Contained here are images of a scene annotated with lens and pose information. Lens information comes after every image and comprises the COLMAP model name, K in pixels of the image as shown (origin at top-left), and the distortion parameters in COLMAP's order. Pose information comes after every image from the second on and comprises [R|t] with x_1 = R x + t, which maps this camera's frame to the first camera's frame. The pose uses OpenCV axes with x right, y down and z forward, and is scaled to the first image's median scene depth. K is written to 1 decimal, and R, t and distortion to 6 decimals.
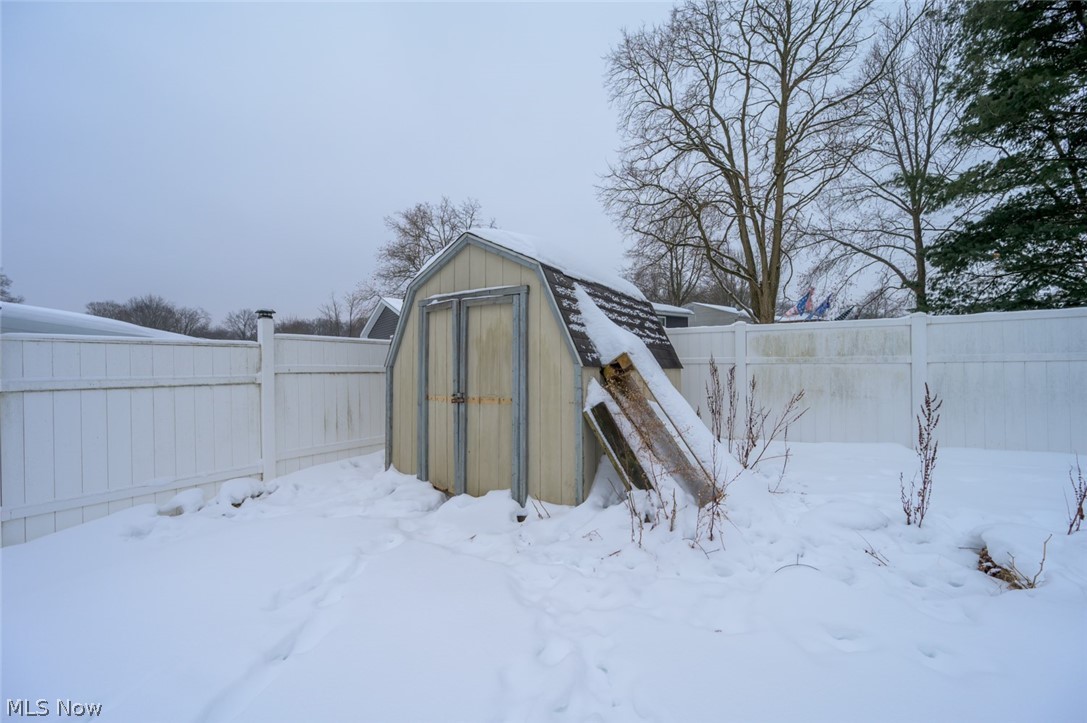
lens RADIAL K [[438.3, 0, 542.3], [0, 438.3, 364.9], [0, 0, 1]] dist [0.000457, -0.000051]
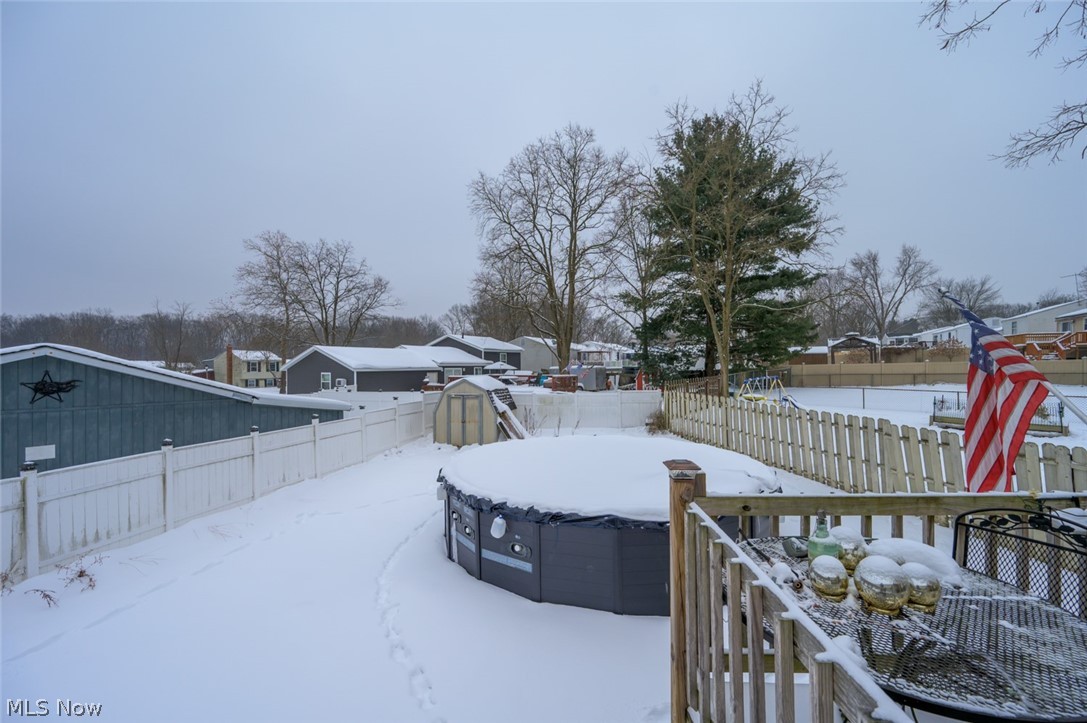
lens RADIAL K [[438.3, 0, 542.6], [0, 438.3, 363.6], [0, 0, 1]] dist [0.000457, -0.000051]
pose [[0.932635, -0.000374, 0.360820, -0.956357], [0.002659, 0.999979, -0.005837, -0.425789], [-0.360811, 0.006403, 0.932617, -2.978656]]
